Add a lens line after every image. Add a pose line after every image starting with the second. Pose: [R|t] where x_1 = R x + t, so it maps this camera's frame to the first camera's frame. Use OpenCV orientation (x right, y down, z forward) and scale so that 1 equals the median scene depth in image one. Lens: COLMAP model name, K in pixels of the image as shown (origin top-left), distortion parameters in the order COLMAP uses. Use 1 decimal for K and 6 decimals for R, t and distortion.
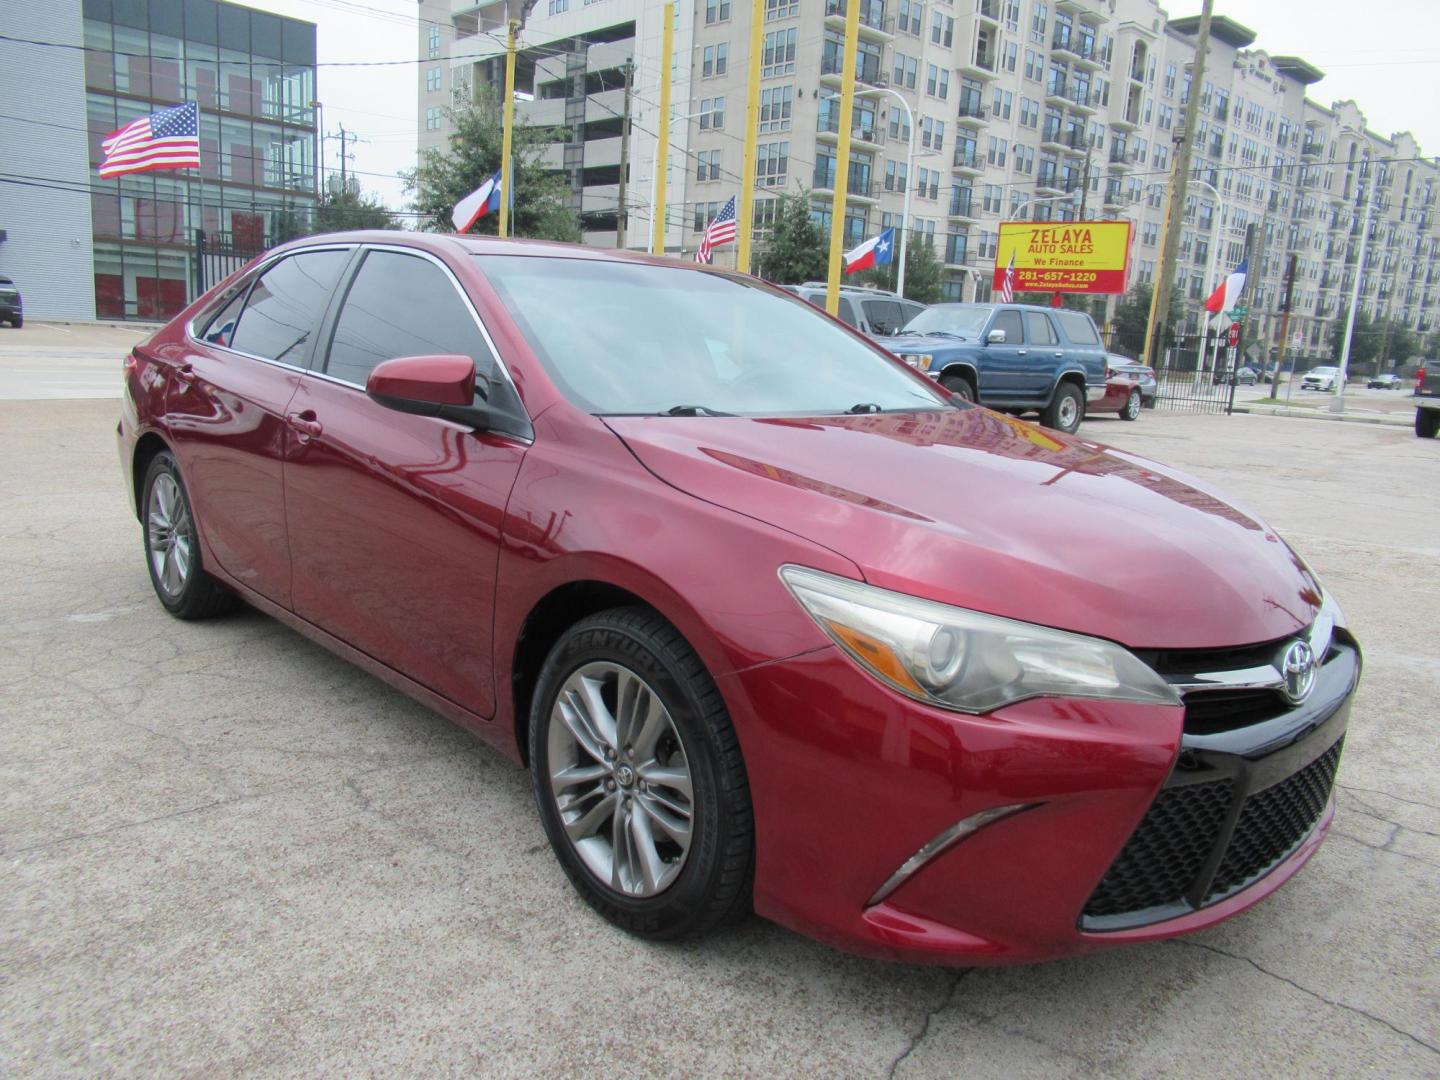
lens RADIAL K [[1048.9, 0, 714.6], [0, 1048.9, 532.5], [0, 0, 1]] dist [0.011116, -0.019499]
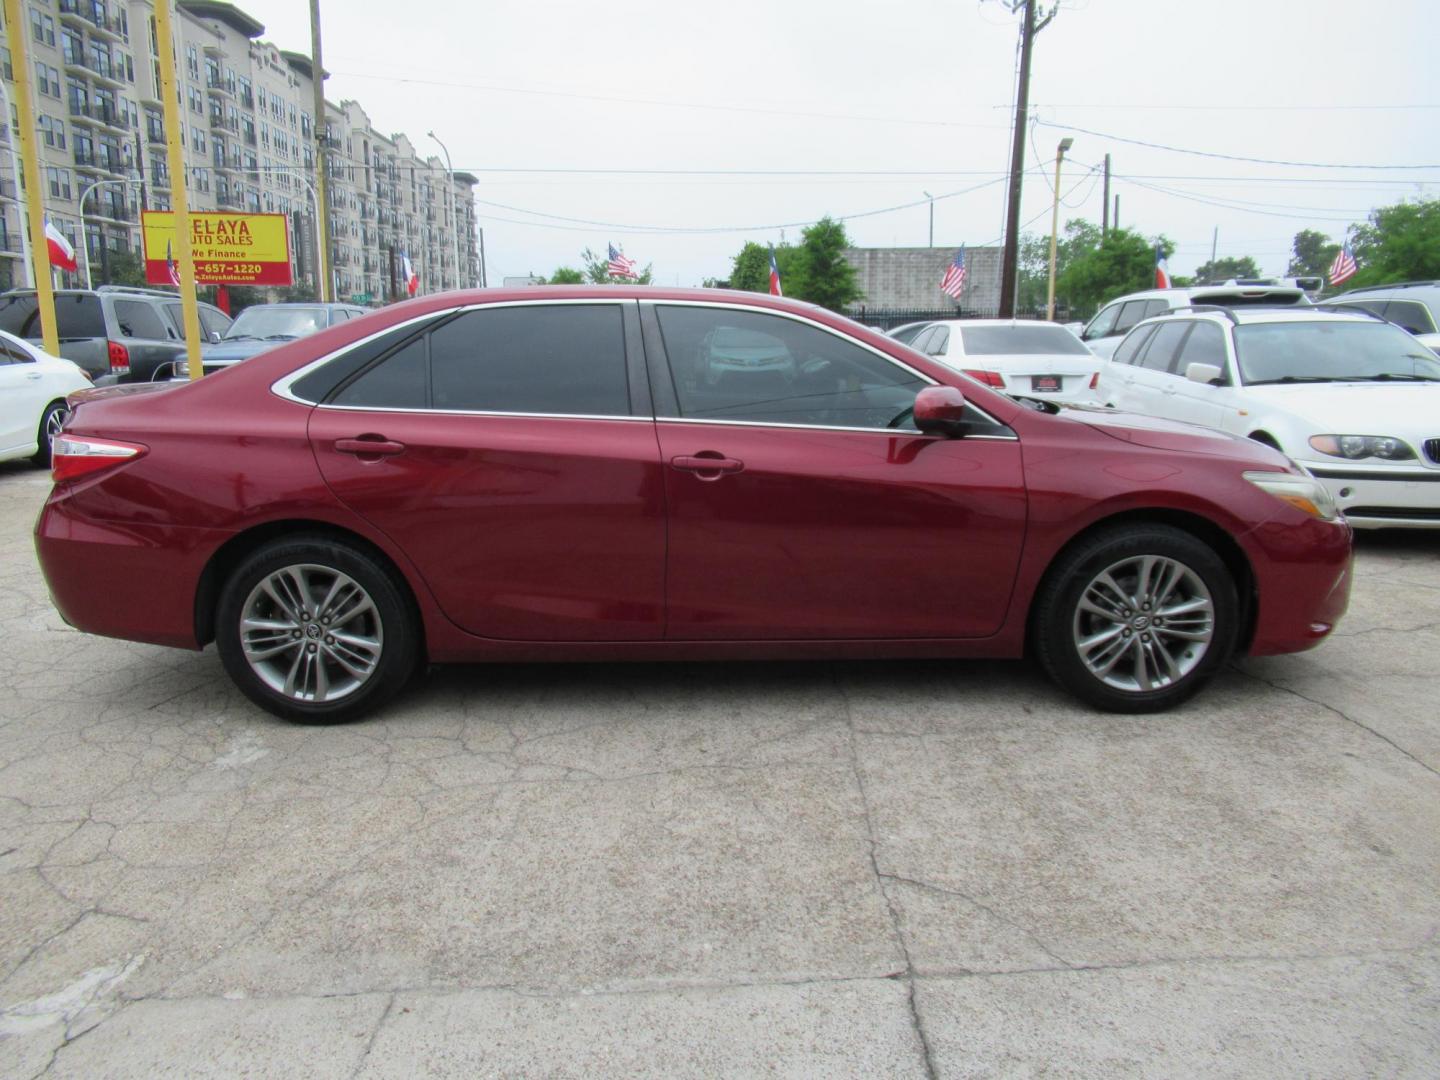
lens RADIAL K [[1048.9, 0, 701.2], [0, 1048.9, 541.9], [0, 0, 1]] dist [0.011116, -0.019499]
pose [[0.670666, -0.194932, 0.715687, -0.121519], [0.178692, 0.978894, 0.099172, -0.013231], [-0.719914, 0.061376, 0.691344, 0.023336]]
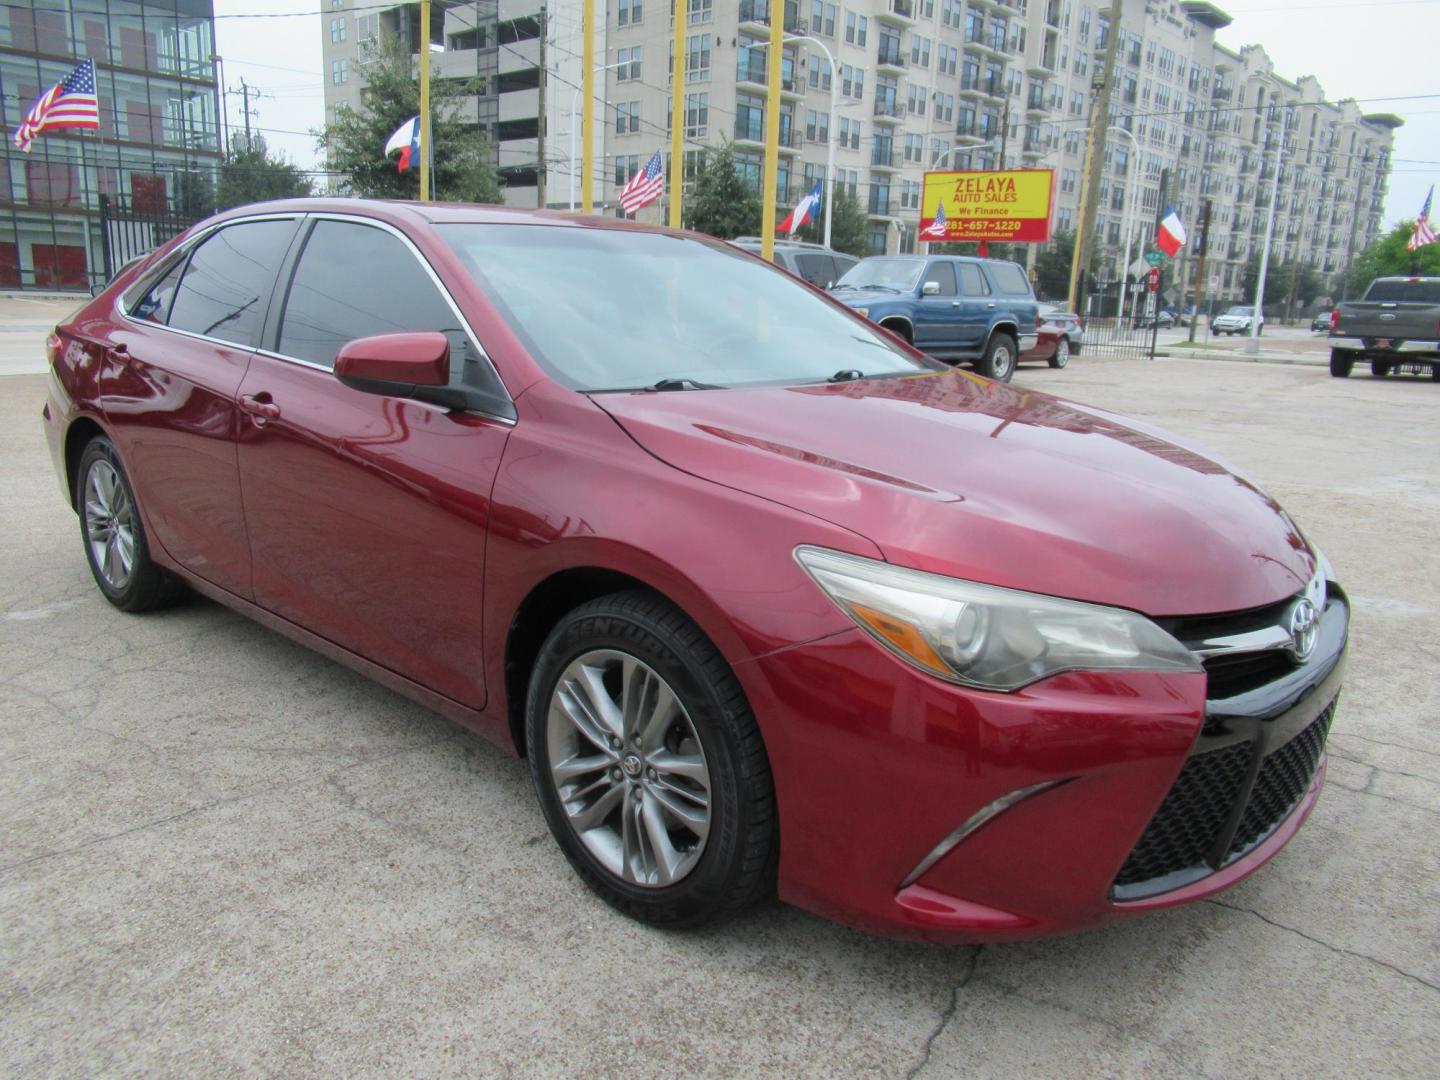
lens RADIAL K [[1048.9, 0, 713.8], [0, 1048.9, 531.8], [0, 0, 1]] dist [0.011116, -0.019499]
pose [[0.997346, -0.037248, 0.062561, -0.004505], [0.034703, 0.998545, 0.041282, -0.001530], [-0.064008, -0.039002, 0.997187, 0.002292]]
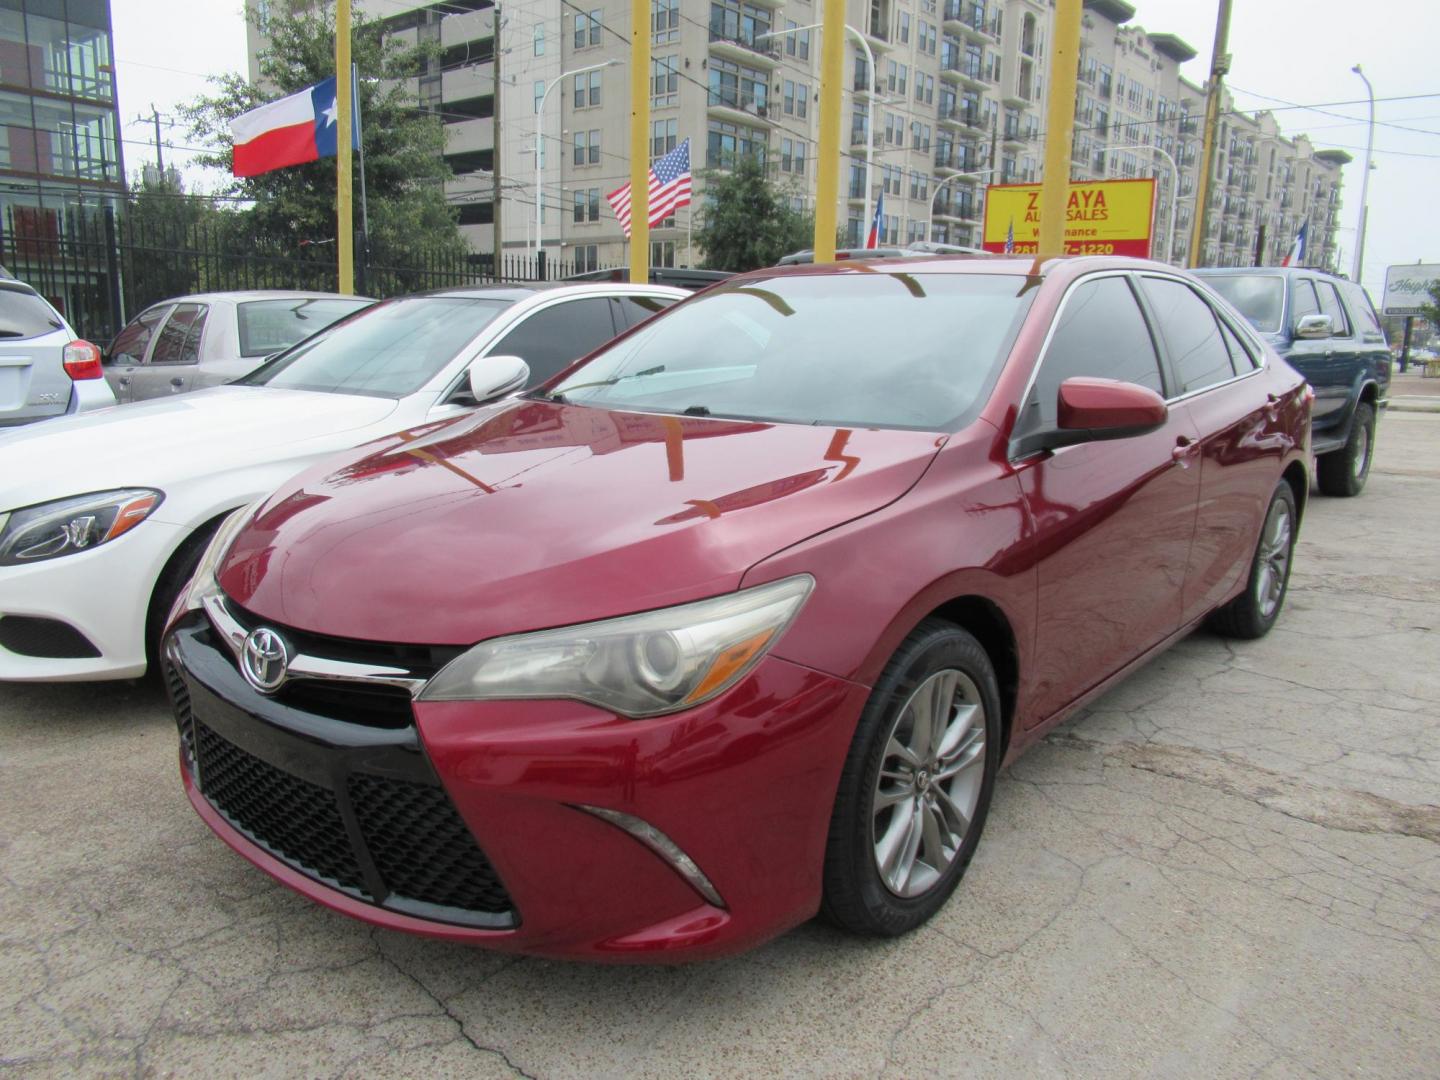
lens RADIAL K [[1048.9, 0, 722.1], [0, 1048.9, 545.6], [0, 0, 1]] dist [0.011116, -0.019499]
pose [[0.991331, -0.059240, 0.117274, -0.043563], [0.057595, 0.998189, 0.017368, -0.046320], [-0.118091, -0.010464, 0.992948, 0.227954]]
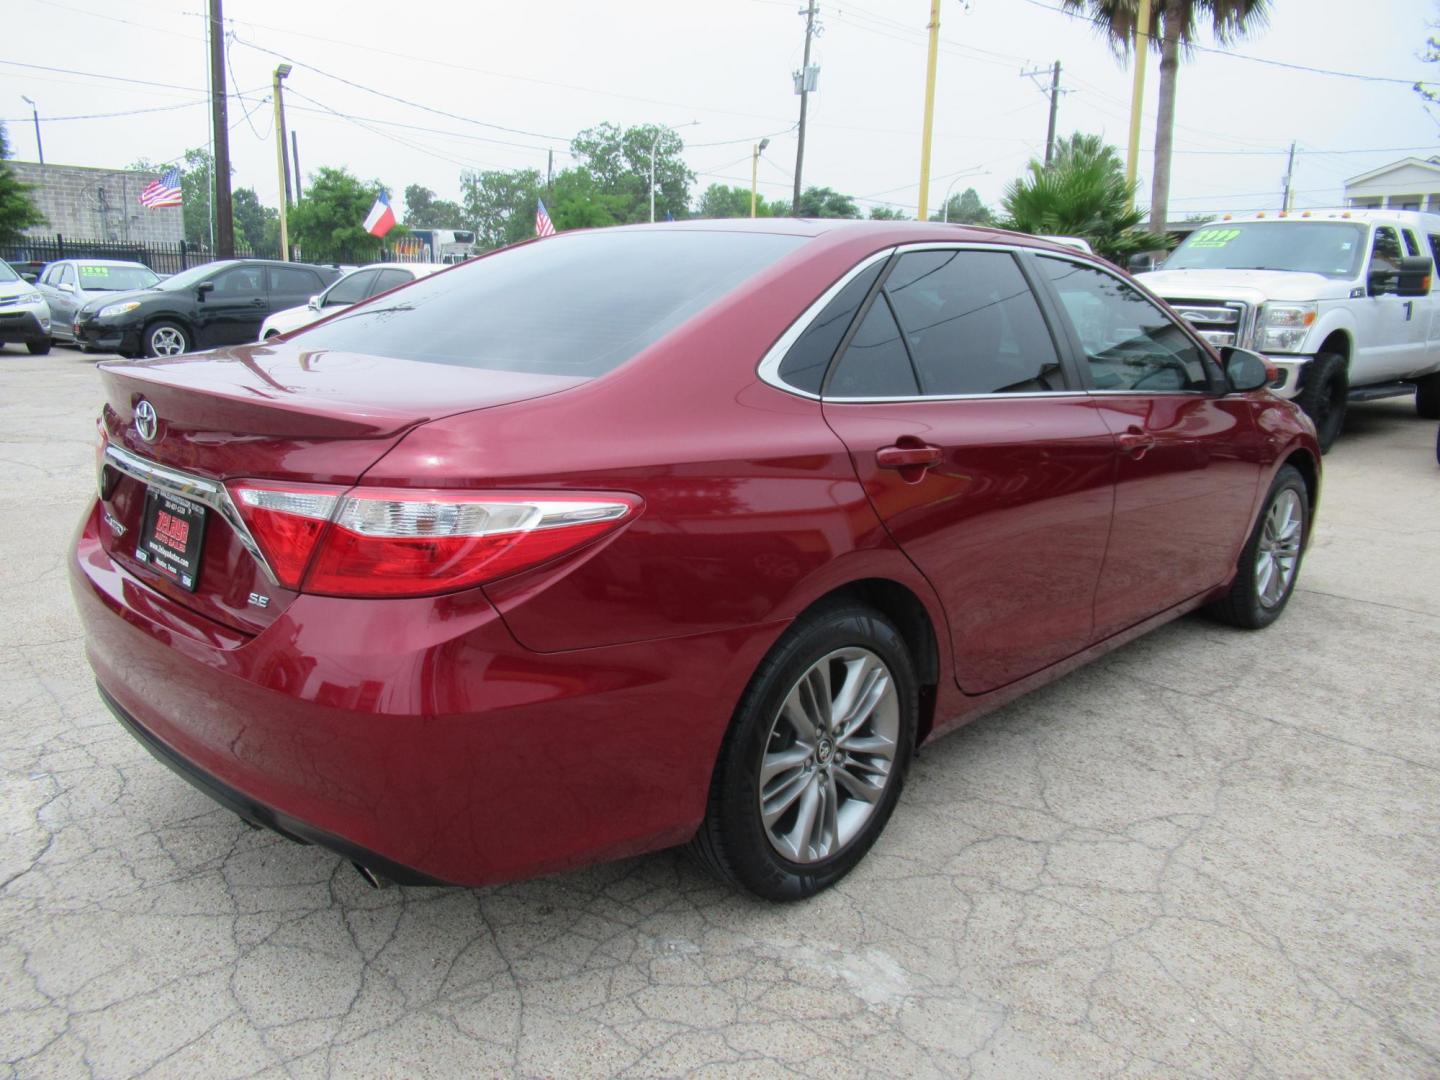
lens RADIAL K [[1048.9, 0, 770.1], [0, 1048.9, 535.3], [0, 0, 1]] dist [0.011116, -0.019499]
pose [[-0.050229, -0.276638, 0.959661, -0.135979], [0.159009, 0.946402, 0.281139, -0.035566], [-0.985999, 0.166716, -0.003549, 0.136569]]
